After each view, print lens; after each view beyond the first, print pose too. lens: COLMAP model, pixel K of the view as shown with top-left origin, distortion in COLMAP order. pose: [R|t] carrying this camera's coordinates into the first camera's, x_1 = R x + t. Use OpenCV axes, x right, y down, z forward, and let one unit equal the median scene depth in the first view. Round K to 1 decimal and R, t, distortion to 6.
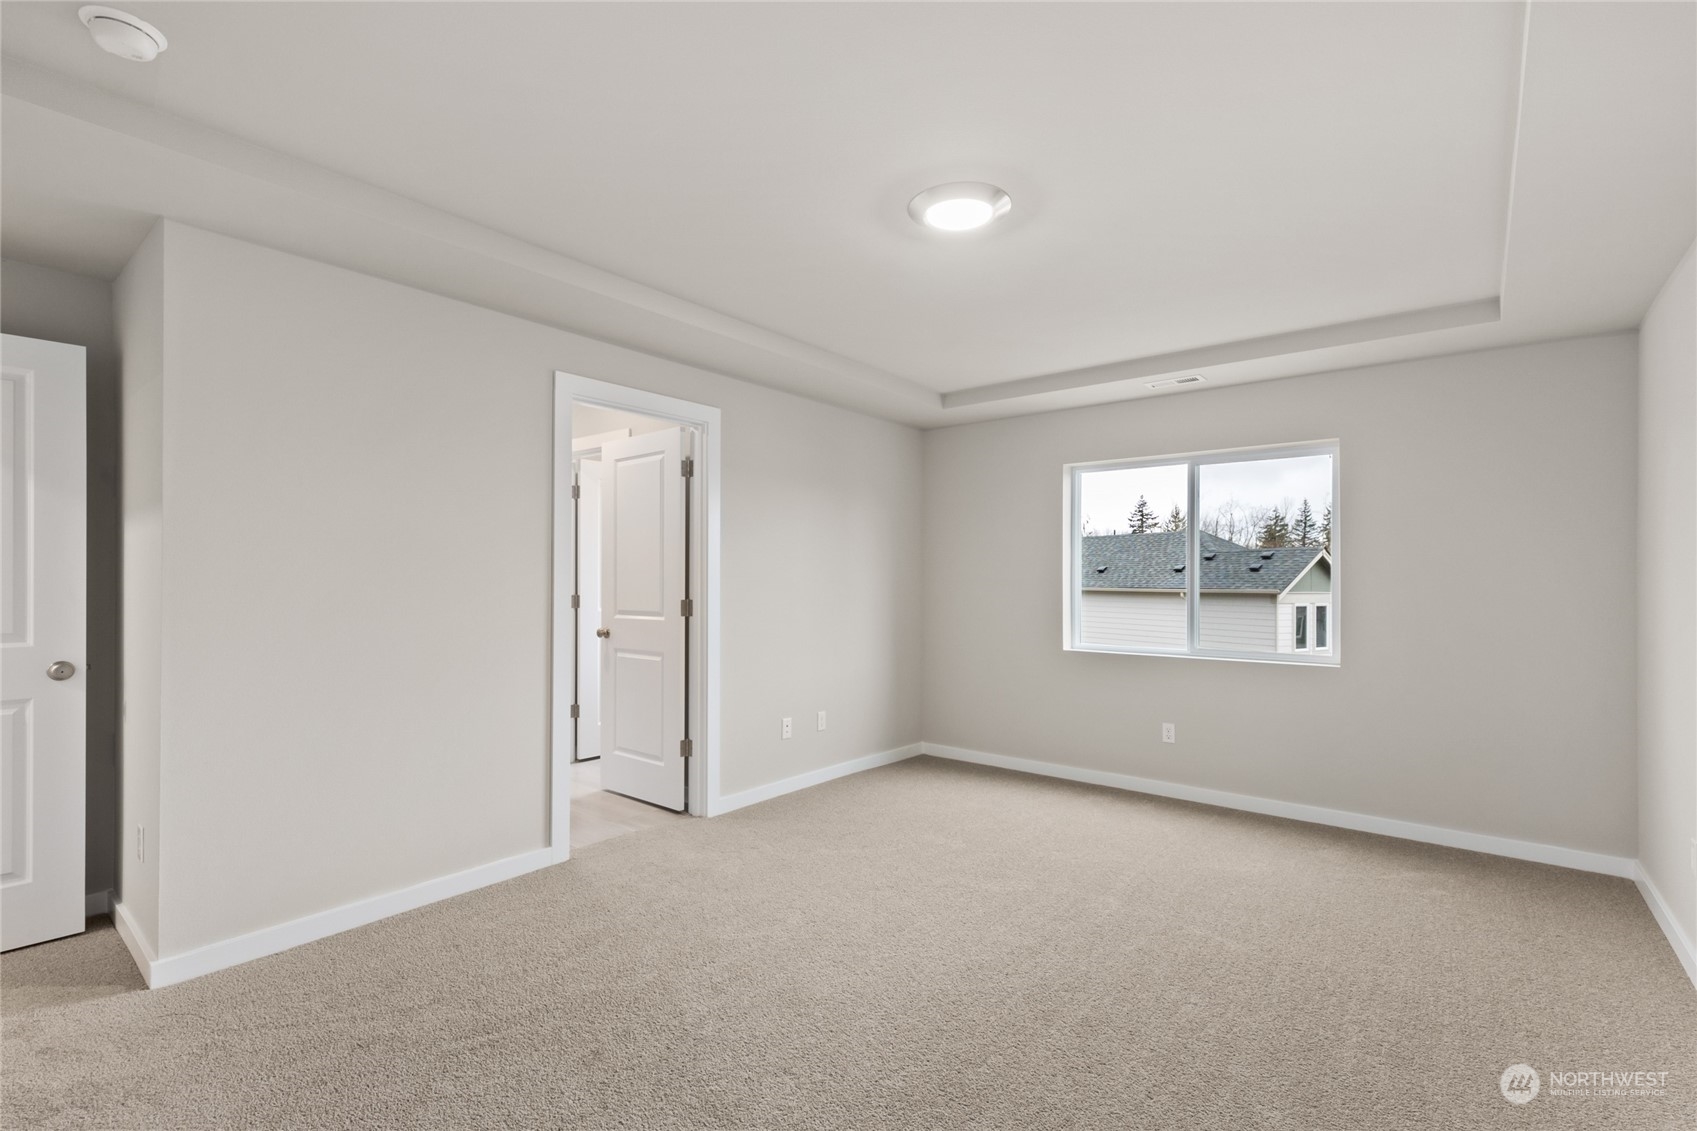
lens RADIAL K [[772.6, 0, 851.2], [0, 772.6, 570.5], [0, 0, 1]] dist [0.017992, -0.001045]
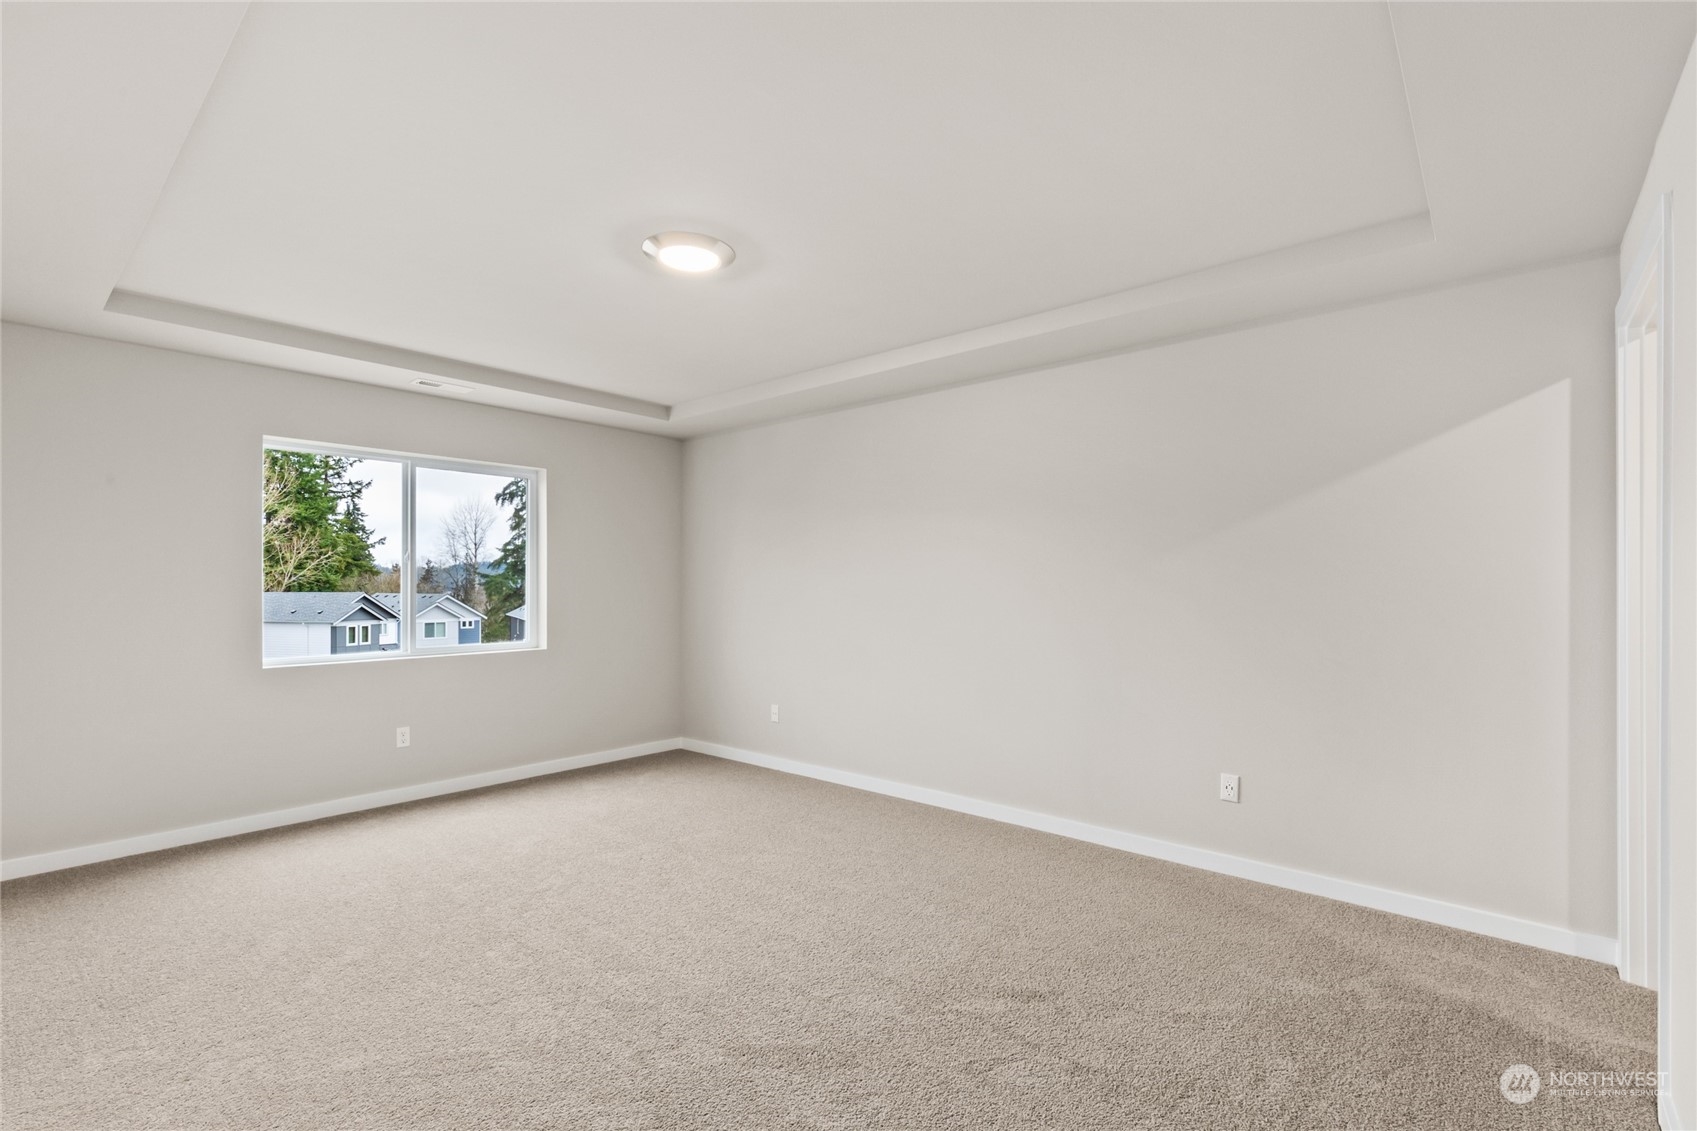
lens RADIAL K [[772.6, 0, 853.4], [0, 772.6, 576.4], [0, 0, 1]] dist [0.017992, -0.001045]
pose [[0.044793, -0.000334, 0.998996, -0.546571], [-0.020580, 0.999787, 0.001257, -0.006013], [-0.998784, -0.020616, 0.044777, 0.393110]]
